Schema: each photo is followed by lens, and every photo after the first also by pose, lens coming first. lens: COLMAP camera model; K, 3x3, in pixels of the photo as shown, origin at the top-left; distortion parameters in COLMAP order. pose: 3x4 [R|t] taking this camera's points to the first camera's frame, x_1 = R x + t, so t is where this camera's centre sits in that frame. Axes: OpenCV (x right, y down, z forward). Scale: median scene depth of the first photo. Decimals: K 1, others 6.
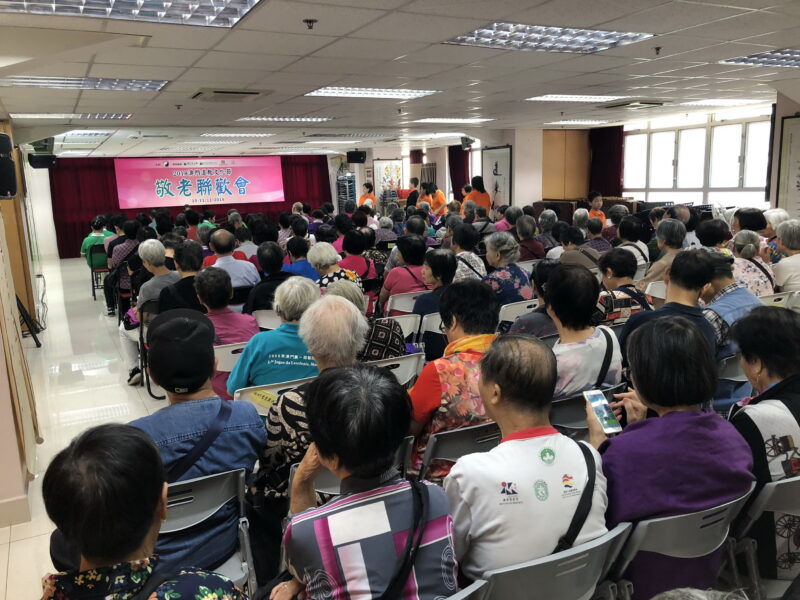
lens RADIAL K [[668.2, 0, 404.4], [0, 668.2, 306.0], [0, 0, 1]] dist [0.020949, -0.068174]
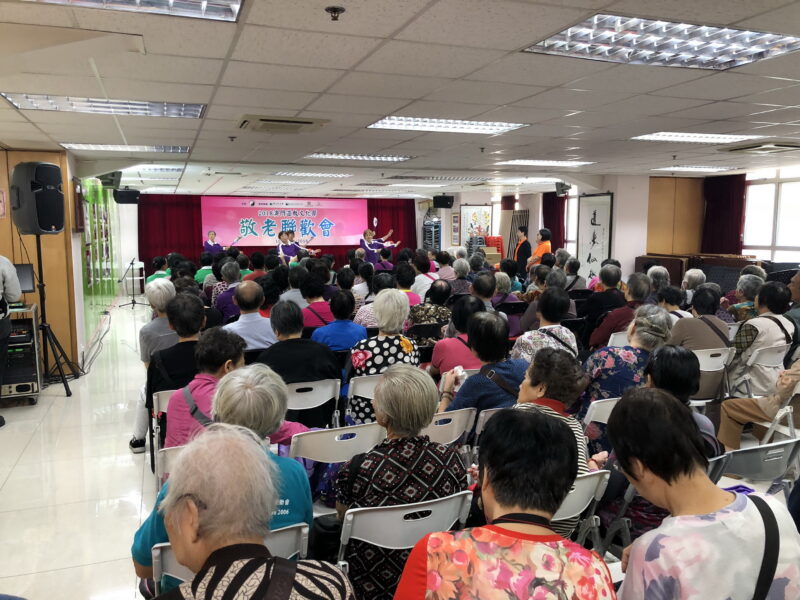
lens RADIAL K [[668.2, 0, 405.7], [0, 668.2, 305.6], [0, 0, 1]] dist [0.020949, -0.068174]
pose [[0.989578, 0.048384, -0.135627, 0.014359], [-0.057309, 0.996386, -0.062690, -0.017634], [0.132104, 0.069809, 0.988775, 0.087792]]
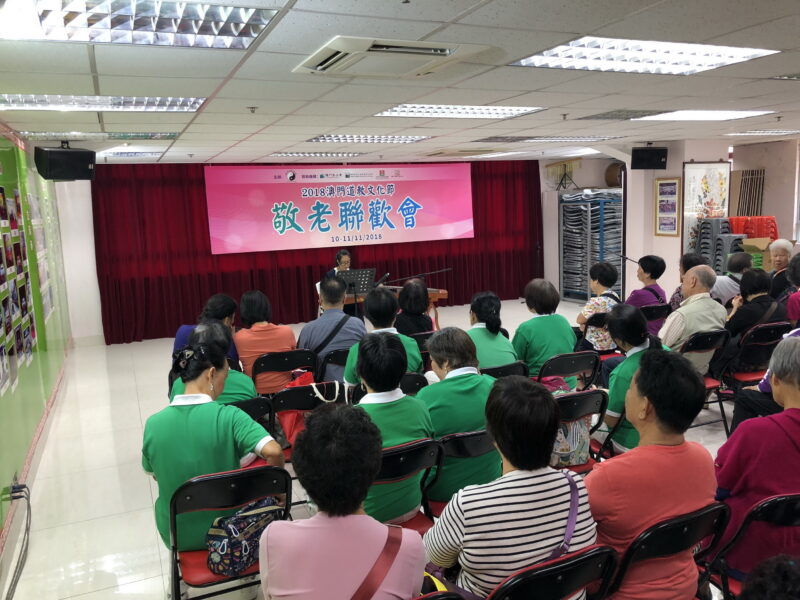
lens RADIAL K [[668.2, 0, 406.1], [0, 668.2, 299.0], [0, 0, 1]] dist [0.020949, -0.068174]
pose [[0.996968, 0.004026, -0.077703, -0.297669], [-0.007445, 0.999014, -0.043765, -0.115526], [0.077451, 0.044211, 0.996015, 0.617756]]
